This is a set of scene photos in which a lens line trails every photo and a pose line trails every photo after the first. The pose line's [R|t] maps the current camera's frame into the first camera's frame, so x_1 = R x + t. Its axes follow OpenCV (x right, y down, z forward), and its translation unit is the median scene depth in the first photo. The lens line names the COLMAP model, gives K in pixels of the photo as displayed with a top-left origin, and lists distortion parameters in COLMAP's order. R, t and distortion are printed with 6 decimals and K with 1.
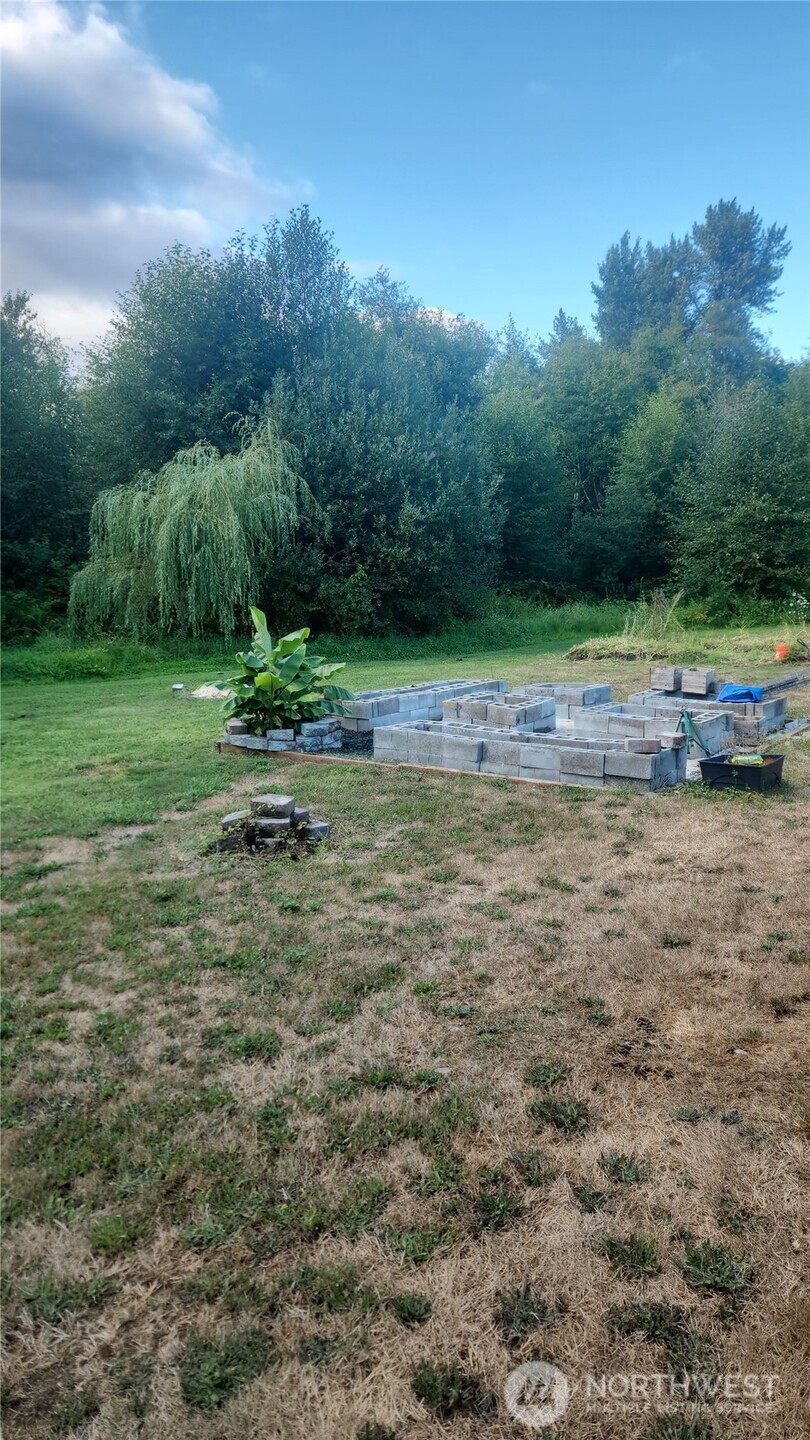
lens RADIAL K [[982.0, 0, 418.9], [0, 982.0, 715.7], [0, 0, 1]] dist [0.054239, -0.018737]
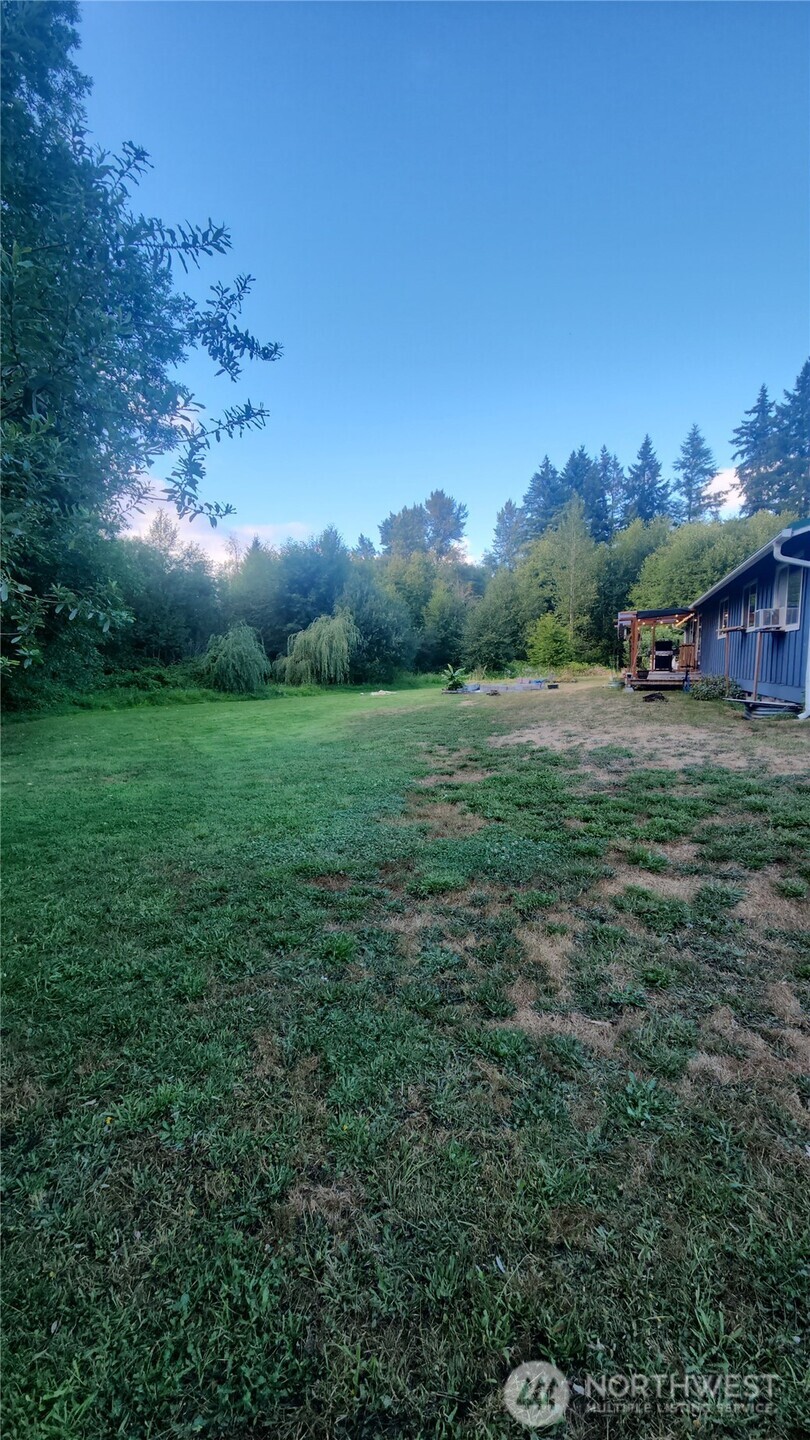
lens RADIAL K [[596.5, 0, 405.8], [0, 596.5, 732.0], [0, 0, 1]] dist [0.010552, 0.000072]
pose [[0.961670, -0.037529, 0.271629, -0.329857], [0.046997, 0.998490, -0.028433, 0.082661], [-0.270152, 0.040109, 0.961982, -0.485151]]
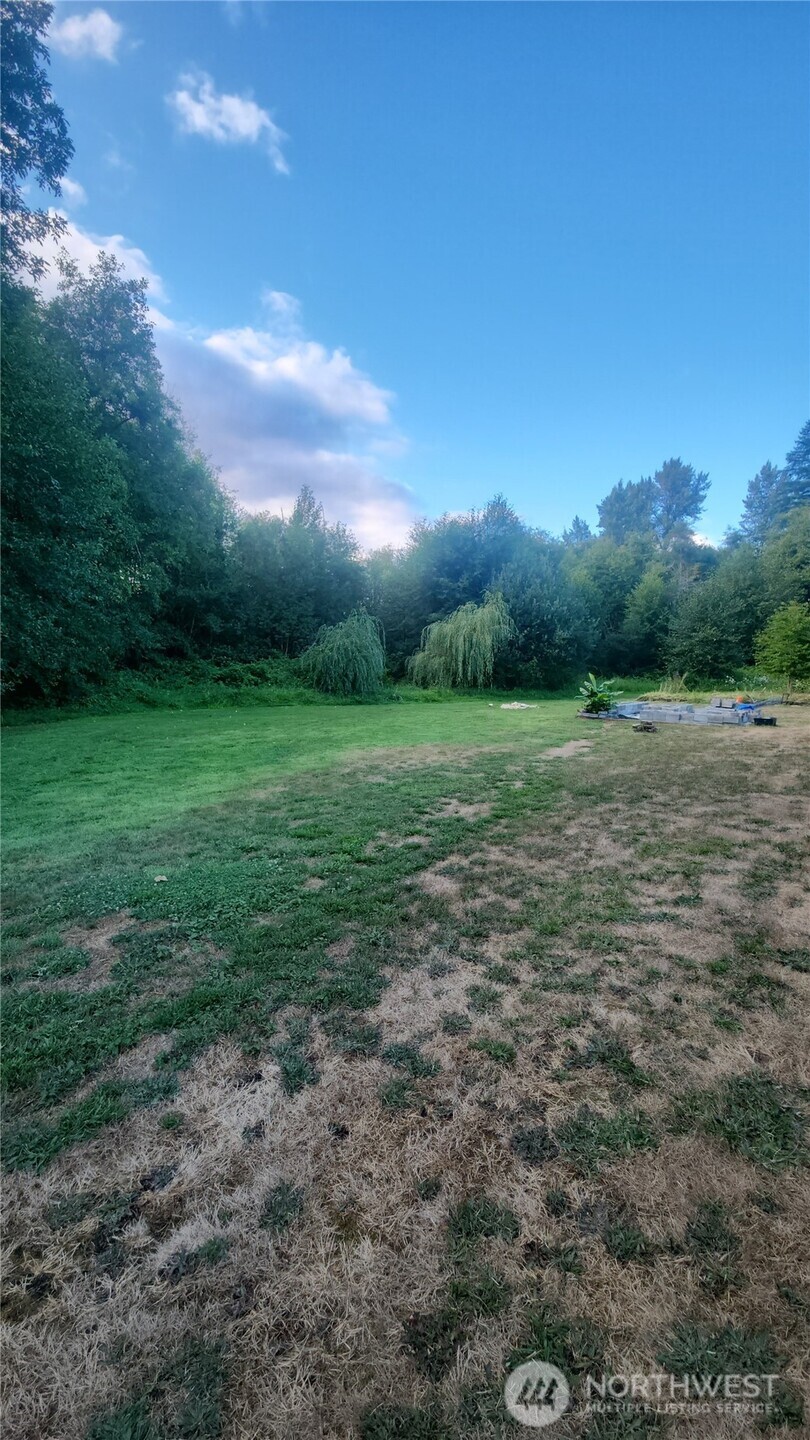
lens RADIAL K [[596.5, 0, 404.1], [0, 596.5, 726.7], [0, 0, 1]] dist [0.010552, 0.000072]
pose [[0.995327, 0.038001, -0.088767, -0.166335], [-0.040469, 0.998838, -0.026169, 0.038761], [0.087669, 0.029639, 0.995709, -0.272745]]
